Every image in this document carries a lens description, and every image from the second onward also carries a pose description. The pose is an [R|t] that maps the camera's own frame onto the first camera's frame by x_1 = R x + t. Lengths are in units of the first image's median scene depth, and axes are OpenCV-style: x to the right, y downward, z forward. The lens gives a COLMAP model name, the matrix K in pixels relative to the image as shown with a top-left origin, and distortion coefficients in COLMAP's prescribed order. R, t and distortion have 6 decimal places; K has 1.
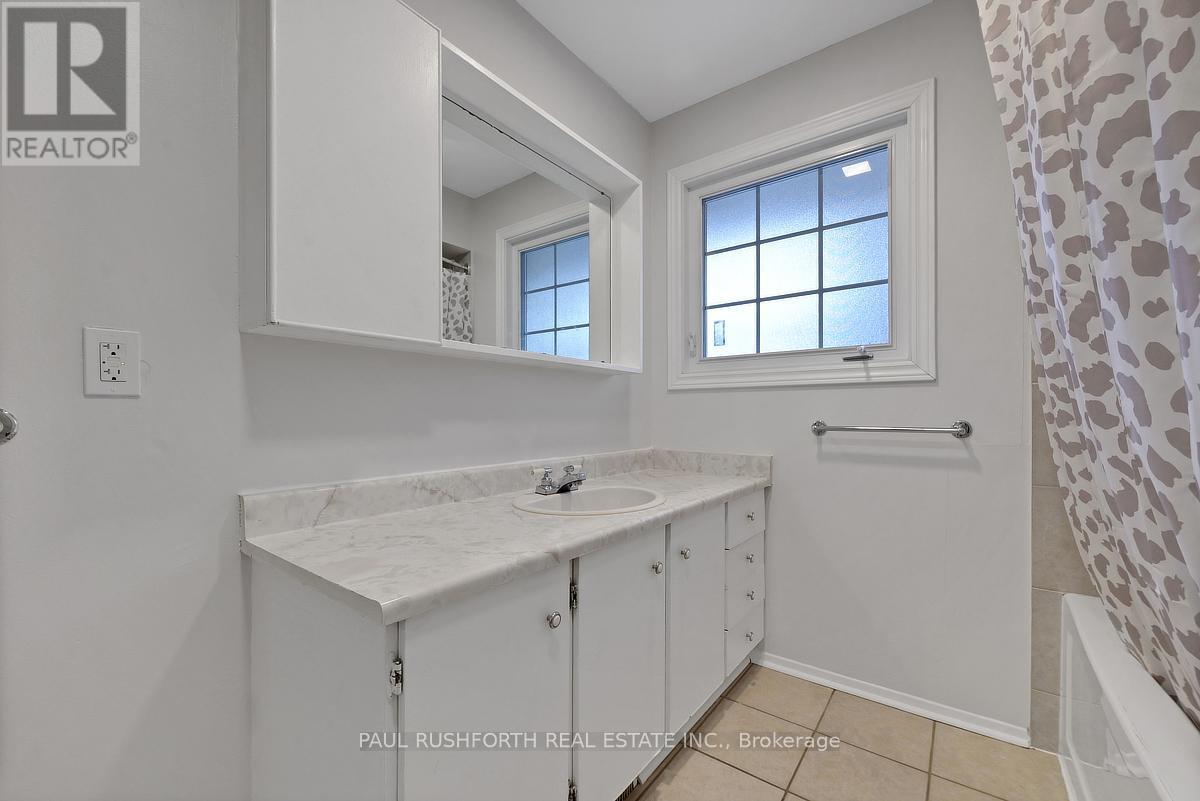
lens RADIAL K [[494.1, 0, 598.1], [0, 494.1, 414.6], [0, 0, 1]] dist [-0.001231, 0.000013]
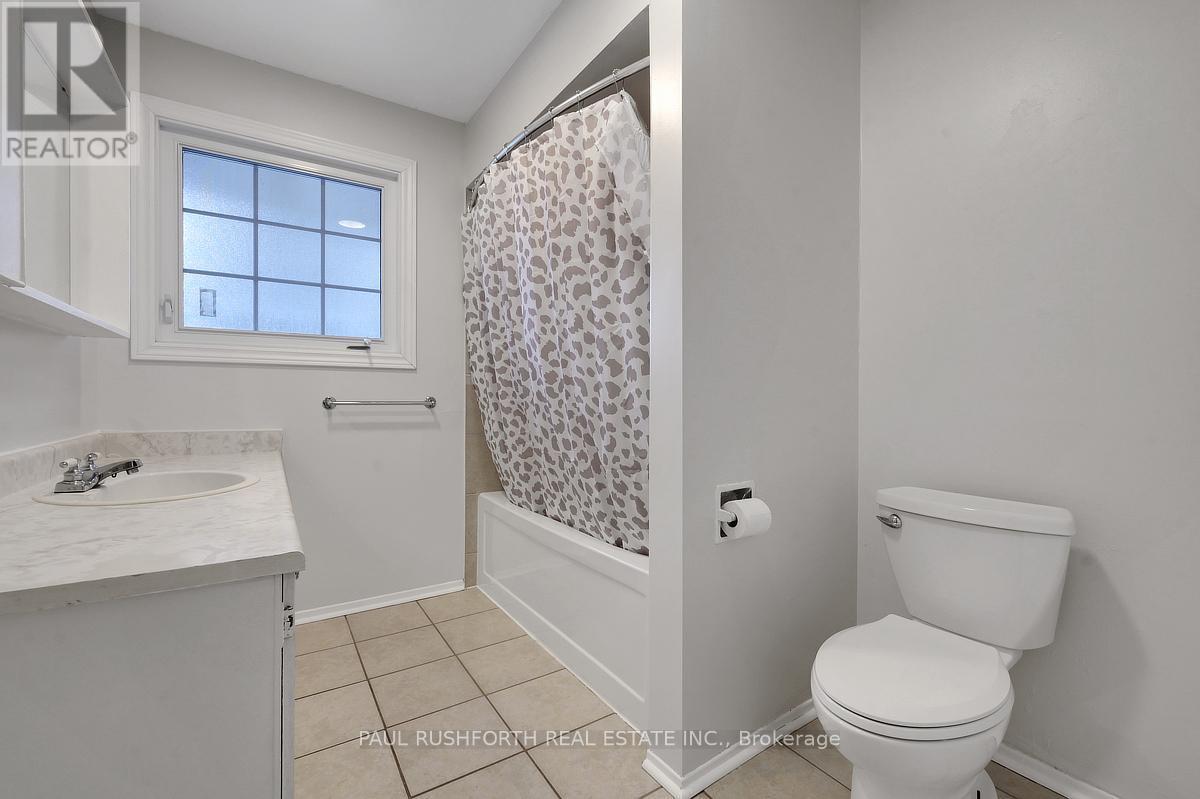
lens RADIAL K [[471.7, 0, 607.9], [0, 471.7, 397.7], [0, 0, 1]] dist [-0.002635, 0.000280]
pose [[0.348589, -0.001073, 0.937275, -0.564804], [-0.007501, 0.999964, 0.003935, 0.007360], [-0.937246, -0.008402, 0.348569, -0.025104]]
